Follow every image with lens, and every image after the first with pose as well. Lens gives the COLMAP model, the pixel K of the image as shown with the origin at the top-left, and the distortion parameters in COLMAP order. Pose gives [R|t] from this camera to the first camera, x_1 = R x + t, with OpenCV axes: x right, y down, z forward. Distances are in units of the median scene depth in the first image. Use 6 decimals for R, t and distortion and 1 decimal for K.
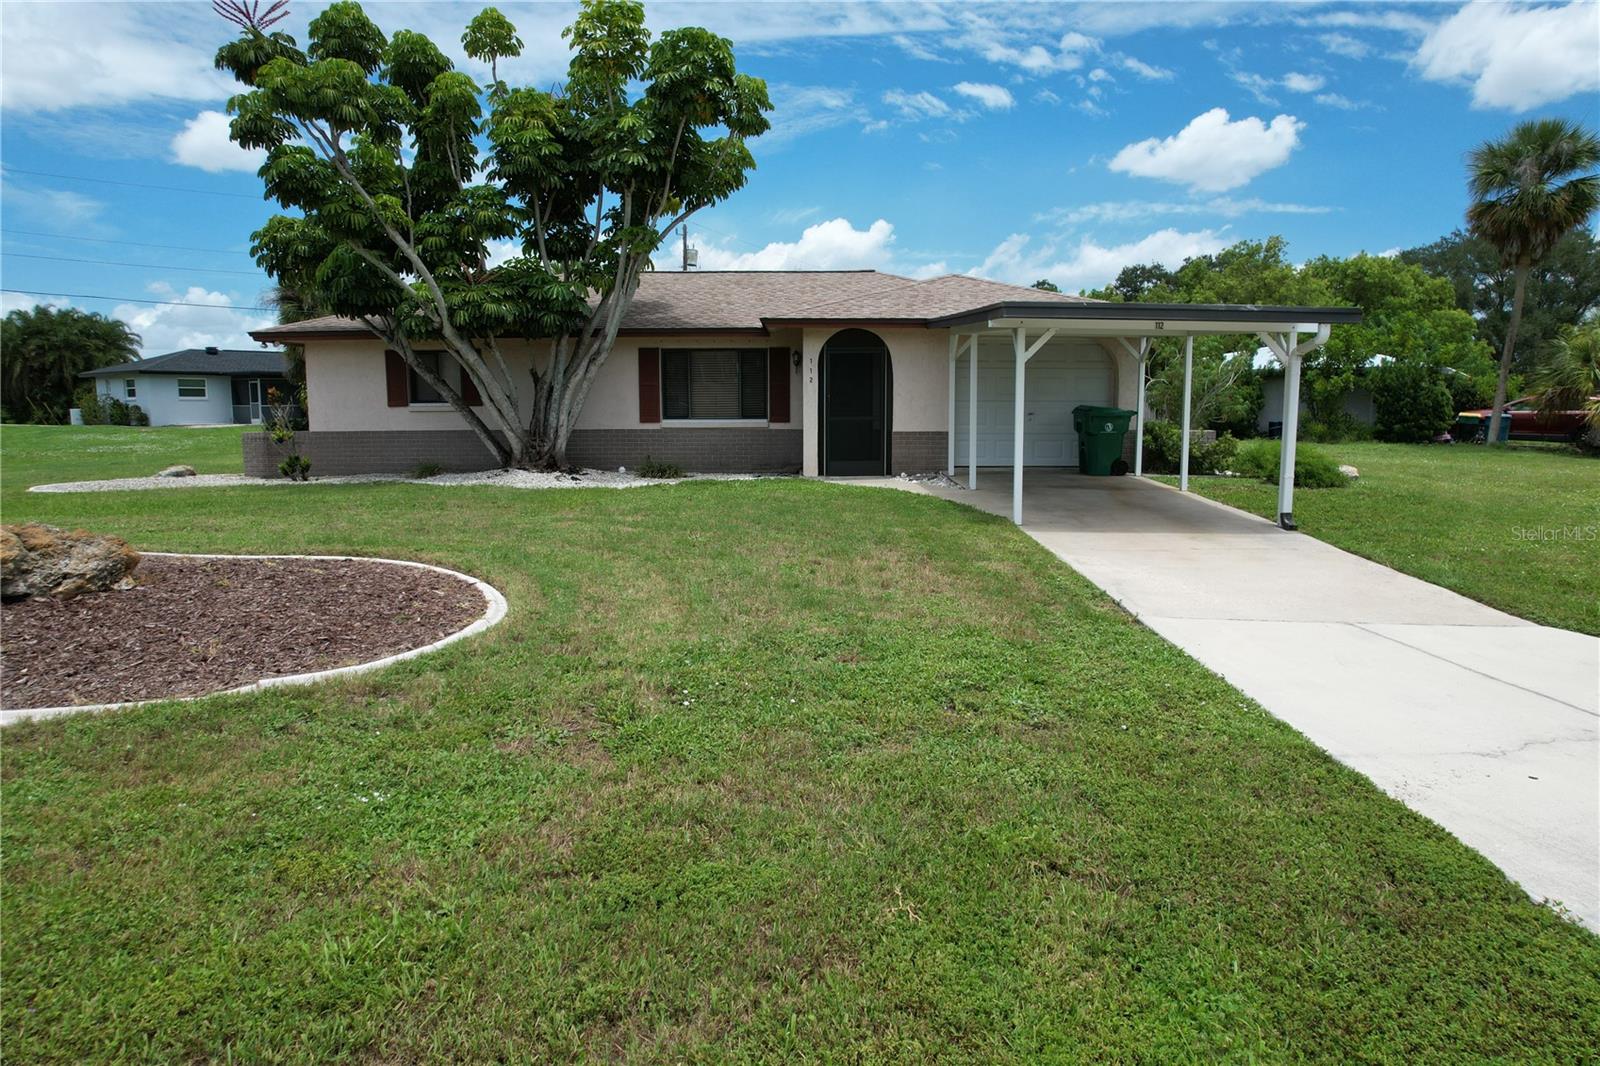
lens RADIAL K [[1016.9, 0, 805.3], [0, 1016.9, 537.9], [0, 0, 1]] dist [-0.081233, 0.071199]
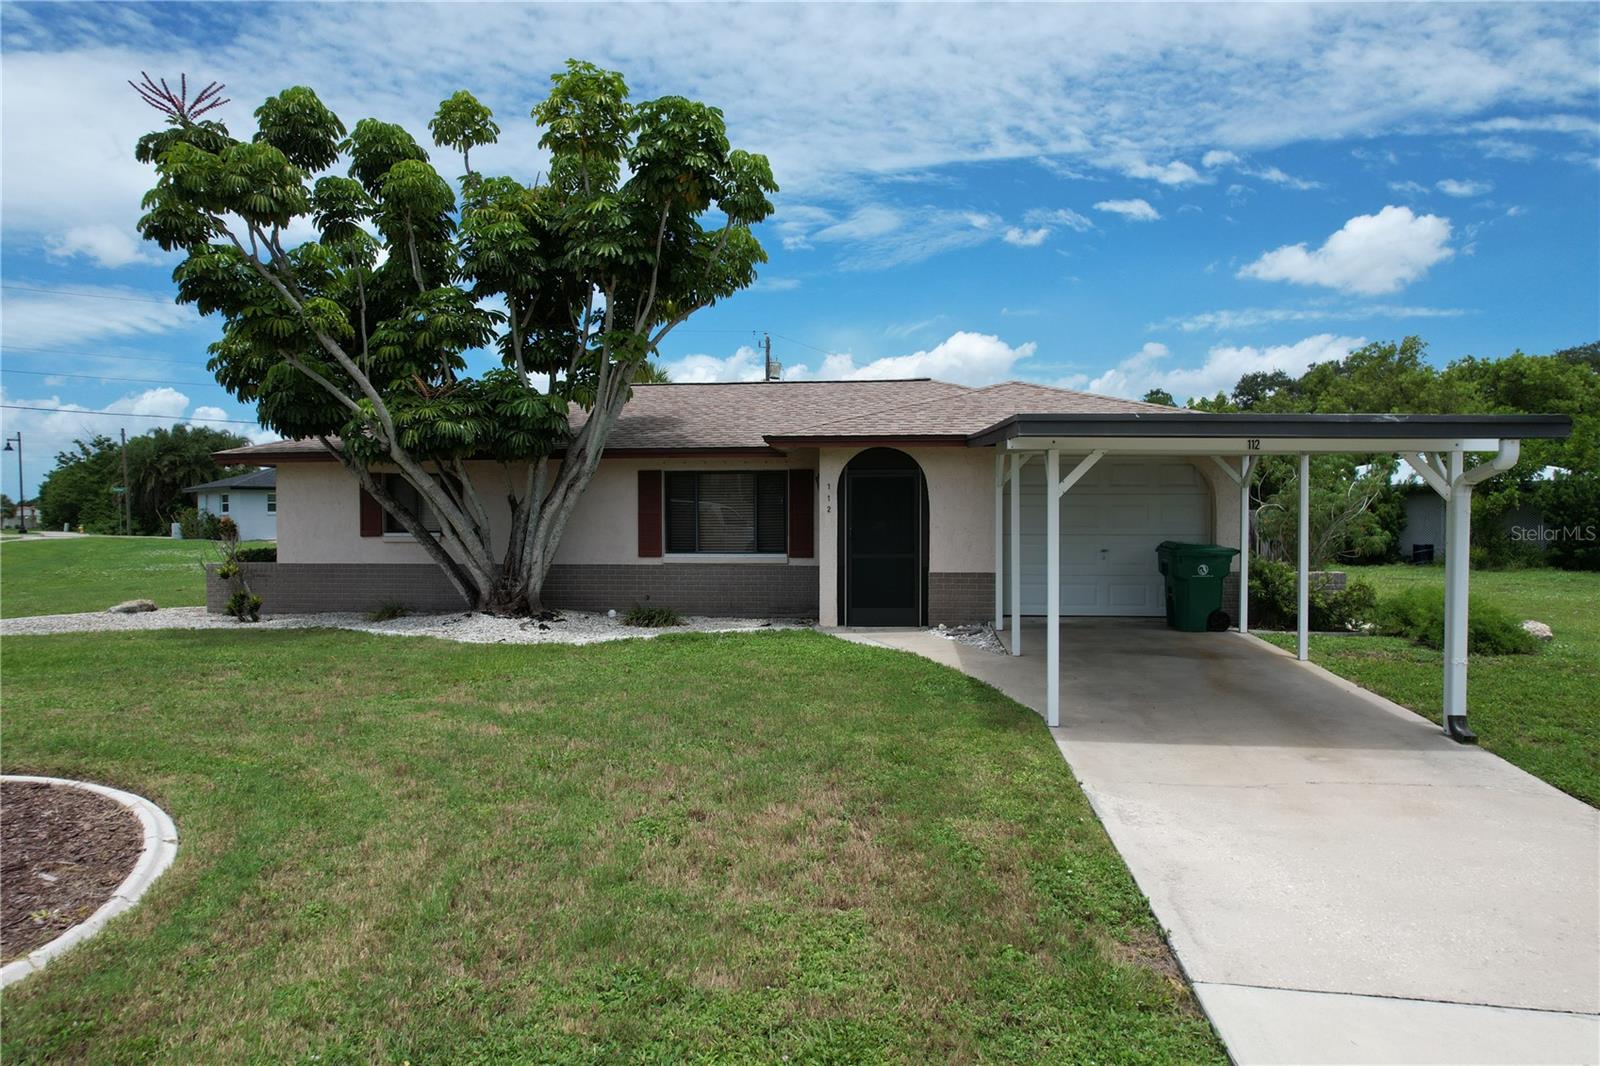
lens RADIAL K [[1016.9, 0, 805.3], [0, 1016.9, 537.9], [0, 0, 1]] dist [-0.081233, 0.071199]
pose [[0.993473, 0.003148, -0.114022, 0.081280], [-0.015471, 0.994100, -0.107355, -0.044343], [0.113011, 0.108418, 0.987661, 0.187667]]
